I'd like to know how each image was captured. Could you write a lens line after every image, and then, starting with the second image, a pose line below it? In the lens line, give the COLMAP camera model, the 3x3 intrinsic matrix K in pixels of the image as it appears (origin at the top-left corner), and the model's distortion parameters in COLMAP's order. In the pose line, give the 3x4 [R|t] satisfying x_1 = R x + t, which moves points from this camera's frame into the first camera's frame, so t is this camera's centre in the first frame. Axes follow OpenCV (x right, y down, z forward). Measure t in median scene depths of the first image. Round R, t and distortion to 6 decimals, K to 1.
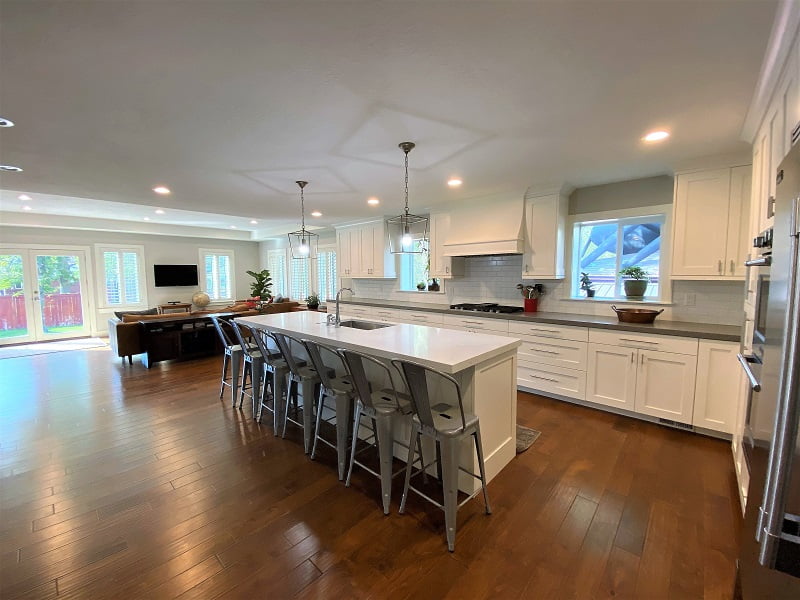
lens RADIAL K [[323.5, 0, 394.4], [0, 323.5, 300.3], [0, 0, 1]] dist [0.030541, -0.020812]
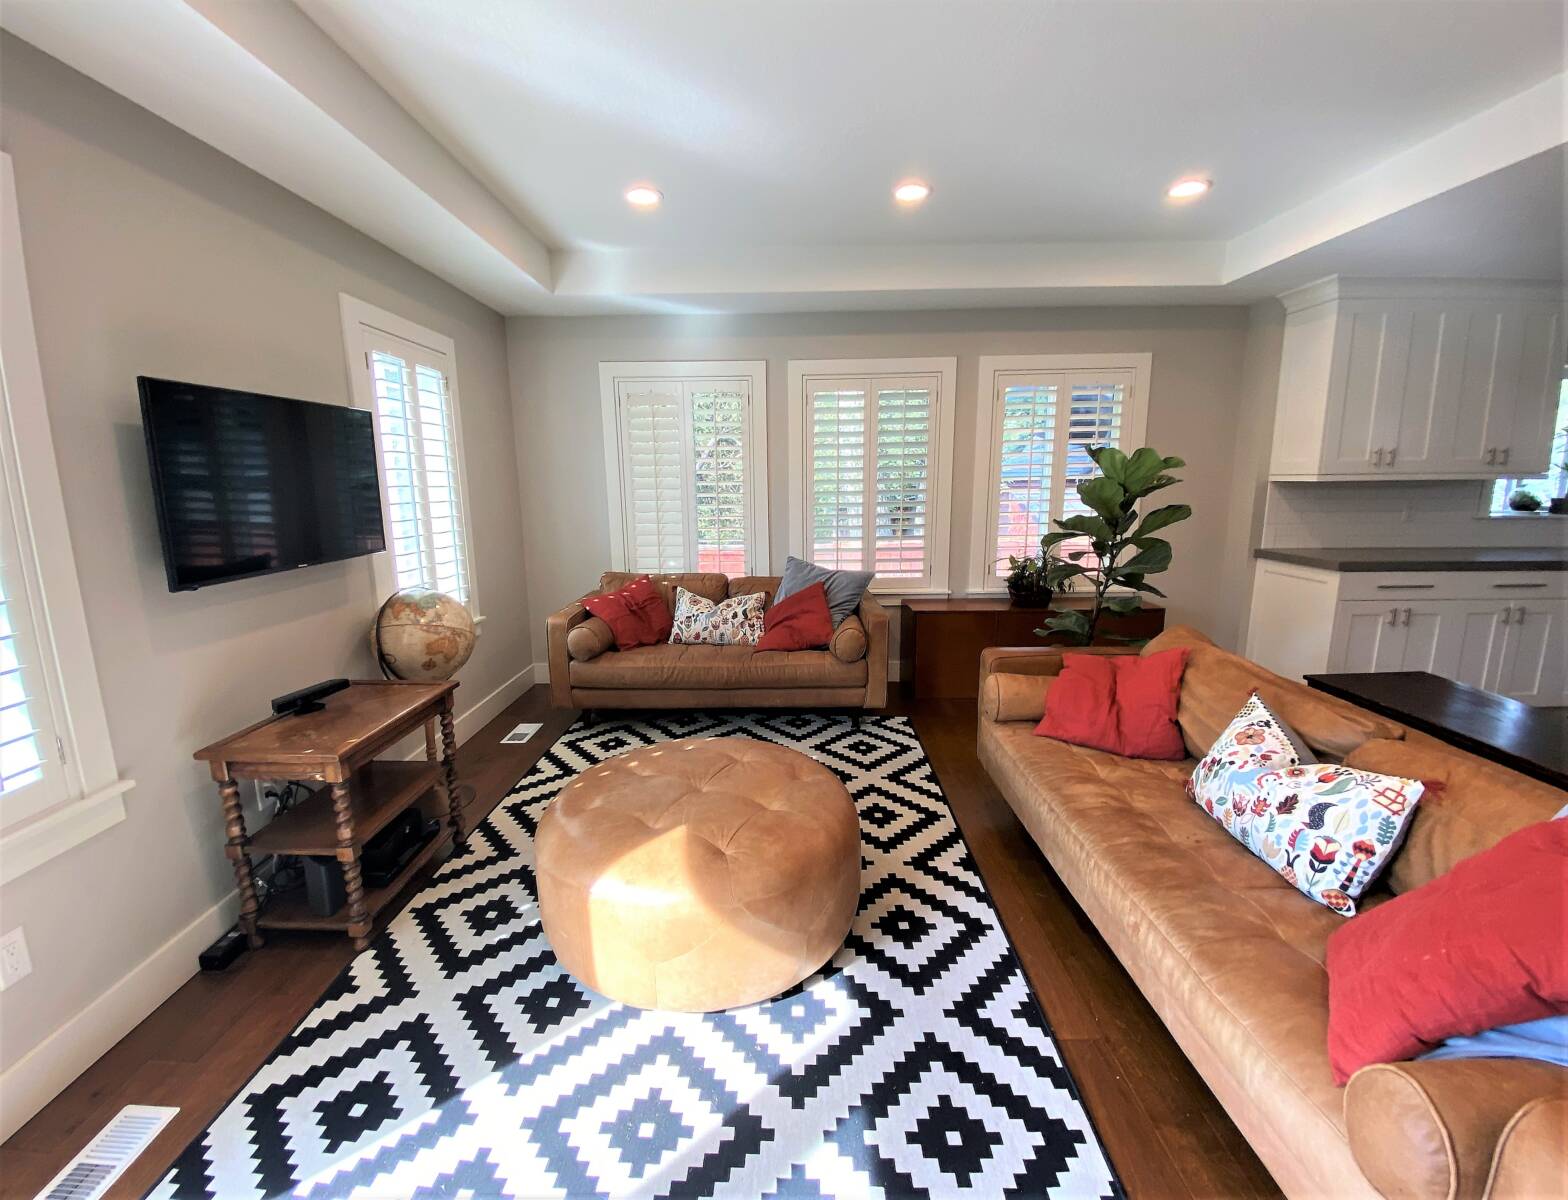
lens RADIAL K [[653.0, 0, 771.1], [0, 653.0, 591.7], [0, 0, 1]] dist [0.083988, -0.055083]
pose [[0.732344, -0.120697, 0.670152, -1.160502], [0.063414, 0.991977, 0.109360, -0.087969], [-0.677976, -0.037593, 0.734123, 1.173701]]
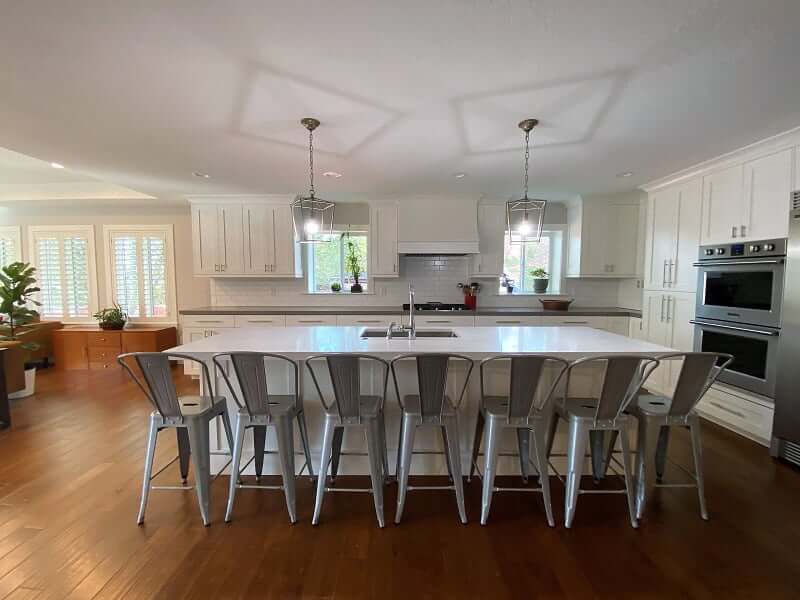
lens RADIAL K [[323.5, 0, 394.4], [0, 323.5, 300.3], [0, 0, 1]] dist [0.030541, -0.020812]
pose [[0.739371, -0.038361, 0.672205, -0.439558], [0.050559, 0.998720, 0.001383, -0.003607], [-0.671397, 0.032963, 0.740364, 0.307143]]
